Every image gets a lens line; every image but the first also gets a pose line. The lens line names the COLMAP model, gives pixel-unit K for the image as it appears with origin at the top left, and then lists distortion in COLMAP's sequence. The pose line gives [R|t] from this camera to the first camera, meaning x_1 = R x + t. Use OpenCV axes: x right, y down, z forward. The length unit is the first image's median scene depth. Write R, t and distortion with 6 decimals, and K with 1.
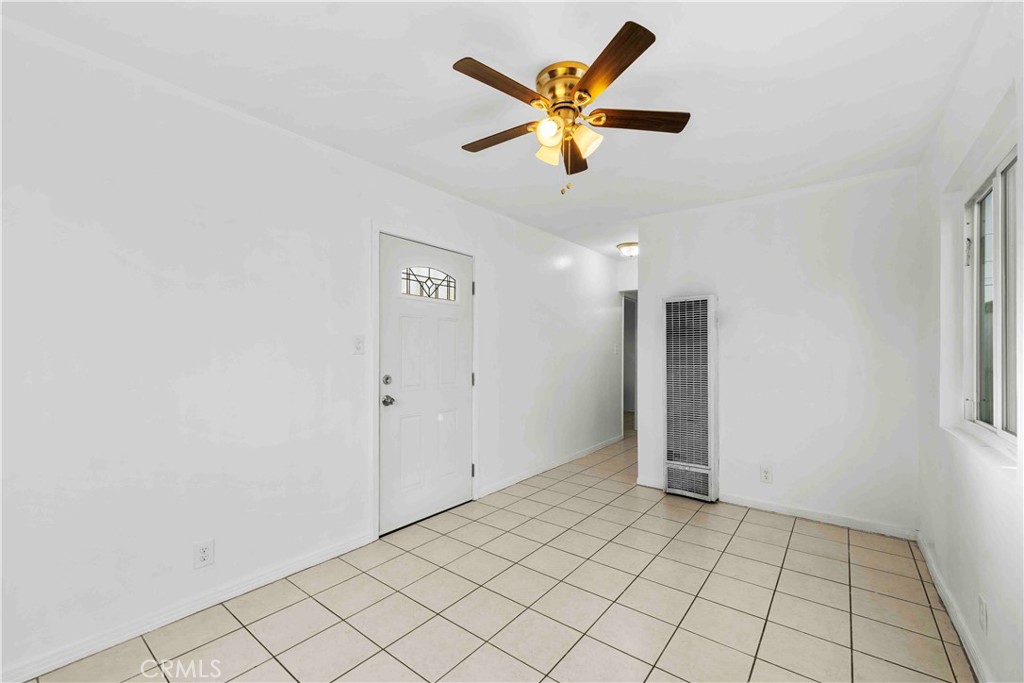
lens RADIAL K [[426.4, 0, 507.9], [0, 426.4, 355.3], [0, 0, 1]] dist [-0.001122, -0.000136]
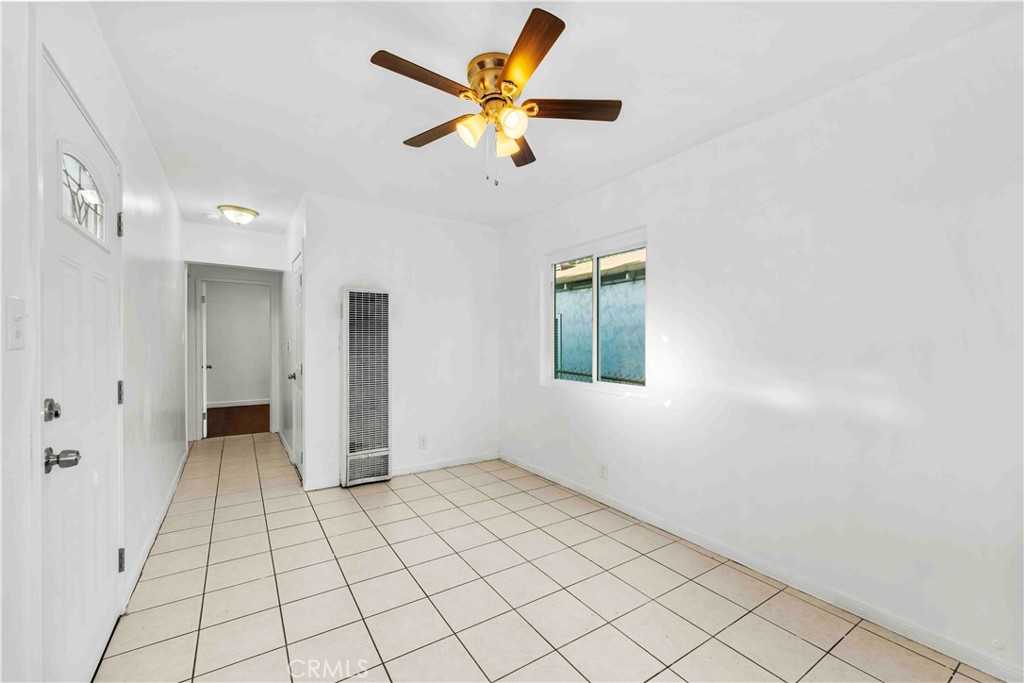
lens RADIAL K [[424.7, 0, 512.0], [0, 424.7, 341.5], [0, 0, 1]] dist [-0.000980, -0.000094]
pose [[0.304608, -0.002121, 0.952475, -0.462608], [0.002490, 0.999996, 0.001431, -0.010925], [-0.952475, 0.001935, 0.304612, 0.365886]]
